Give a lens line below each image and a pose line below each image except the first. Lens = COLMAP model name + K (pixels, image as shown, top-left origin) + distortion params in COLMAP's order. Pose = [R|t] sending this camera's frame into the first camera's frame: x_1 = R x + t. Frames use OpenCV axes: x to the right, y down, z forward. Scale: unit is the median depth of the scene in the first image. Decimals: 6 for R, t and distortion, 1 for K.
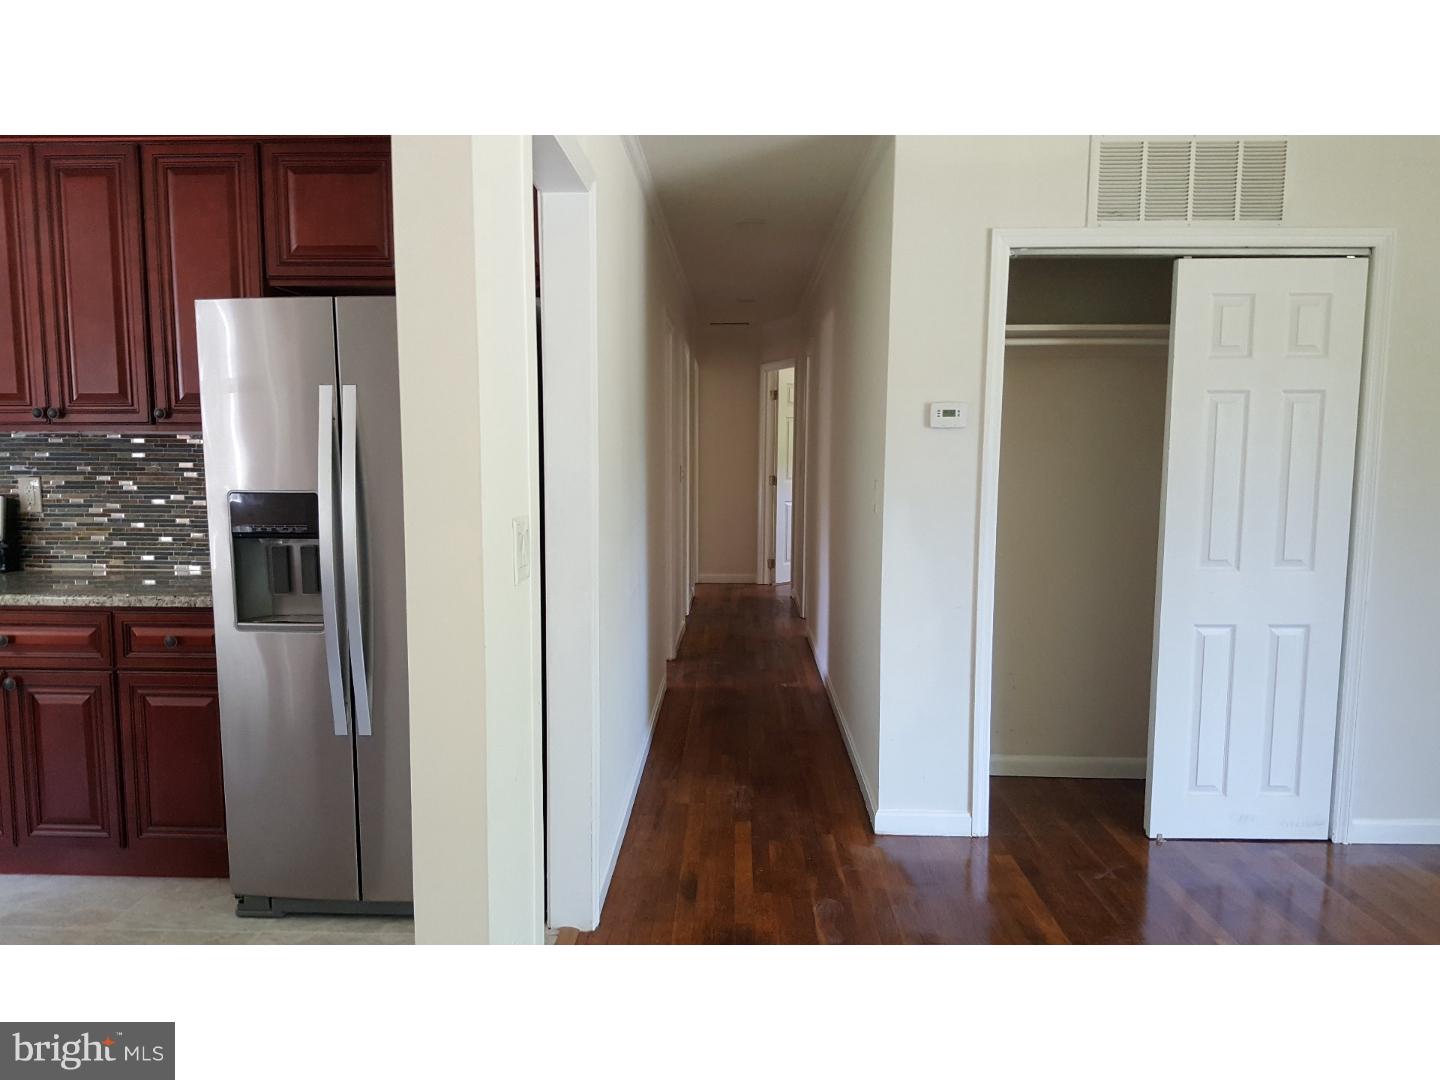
lens RADIAL K [[1107.6, 0, 761.6], [0, 1107.6, 562.2], [0, 0, 1]] dist [0.069417, -0.131251]
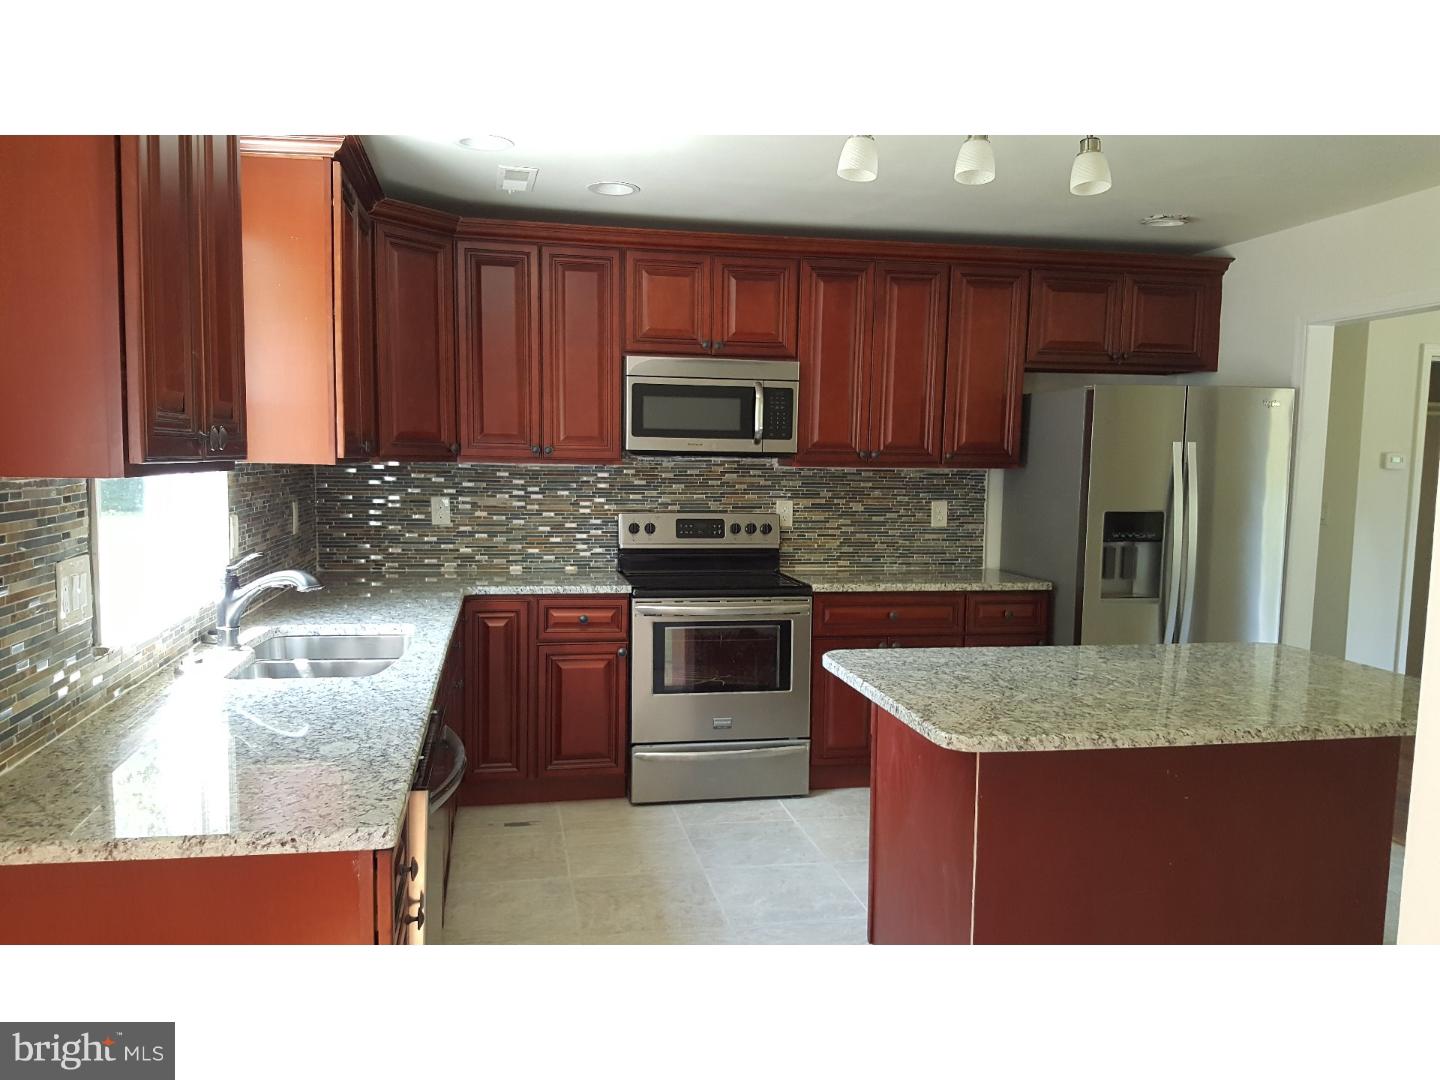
lens RADIAL K [[1107.6, 0, 717.9], [0, 1107.6, 550.5], [0, 0, 1]] dist [0.069417, -0.131251]
pose [[0.979595, -0.005436, 0.200906, -1.004217], [0.011587, 0.999499, -0.029454, 0.022348], [-0.200645, 0.031181, 0.979168, -0.283388]]
